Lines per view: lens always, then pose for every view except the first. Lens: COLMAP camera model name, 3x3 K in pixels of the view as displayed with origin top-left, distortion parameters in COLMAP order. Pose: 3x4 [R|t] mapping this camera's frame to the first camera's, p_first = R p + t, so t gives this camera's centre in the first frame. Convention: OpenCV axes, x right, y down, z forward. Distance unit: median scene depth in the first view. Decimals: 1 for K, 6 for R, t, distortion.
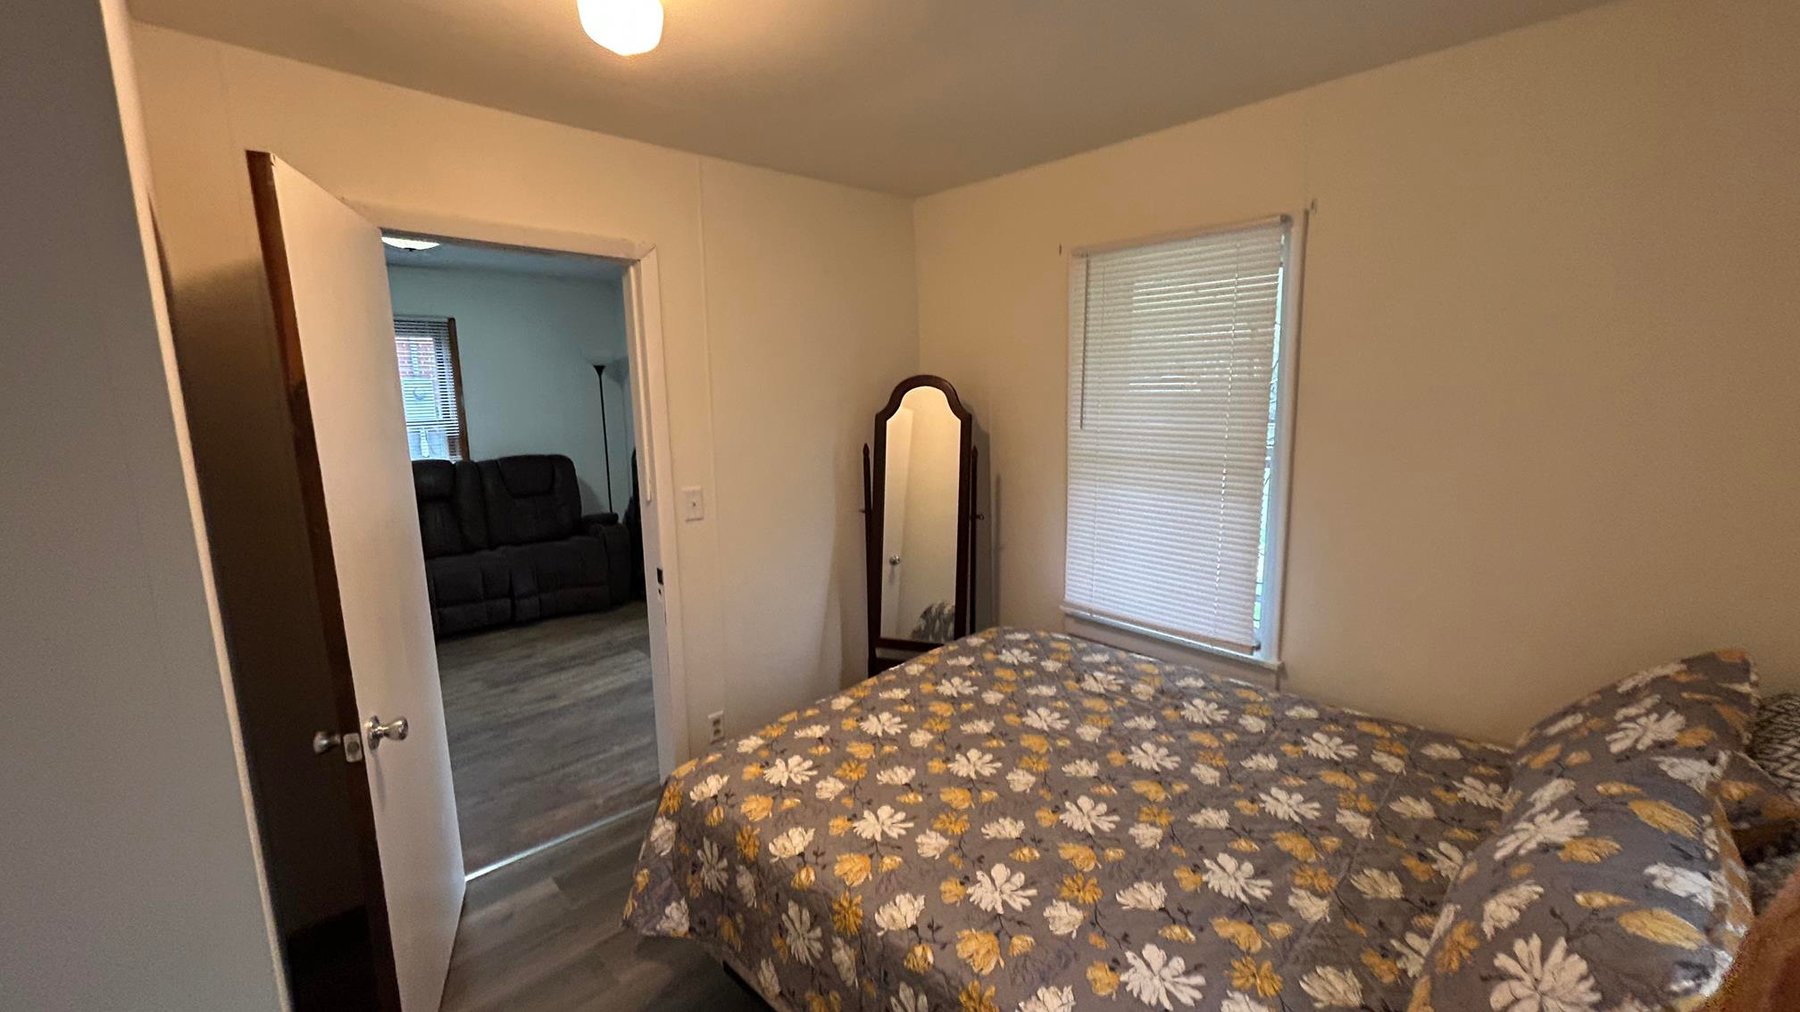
lens RADIAL K [[724.2, 0, 900.0], [0, 724.2, 506.0], [0, 0, 1]] dist [0.001674, 0.000299]
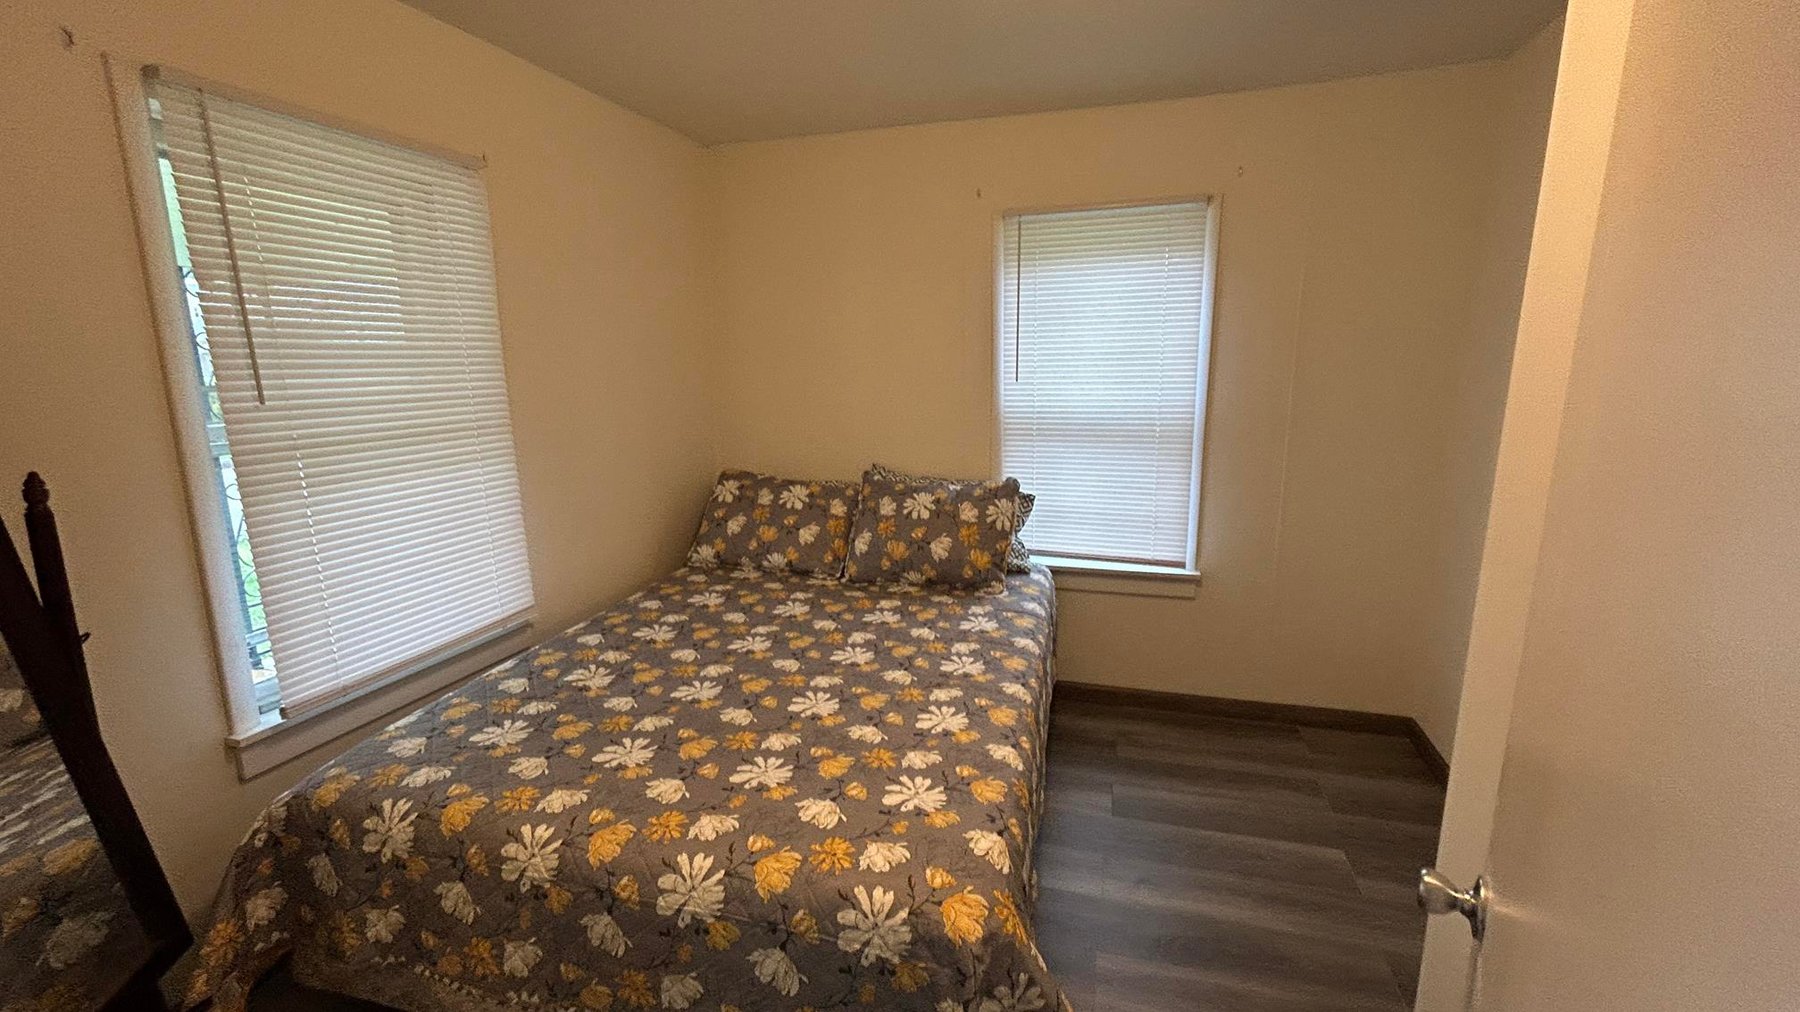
lens RADIAL K [[724.2, 0, 900.0], [0, 724.2, 506.0], [0, 0, 1]] dist [0.001674, 0.000299]
pose [[-0.492218, -0.156650, 0.856260, -0.711201], [0.162142, 0.949959, 0.266999, -0.141903], [-0.855237, 0.270258, -0.442187, 1.166763]]
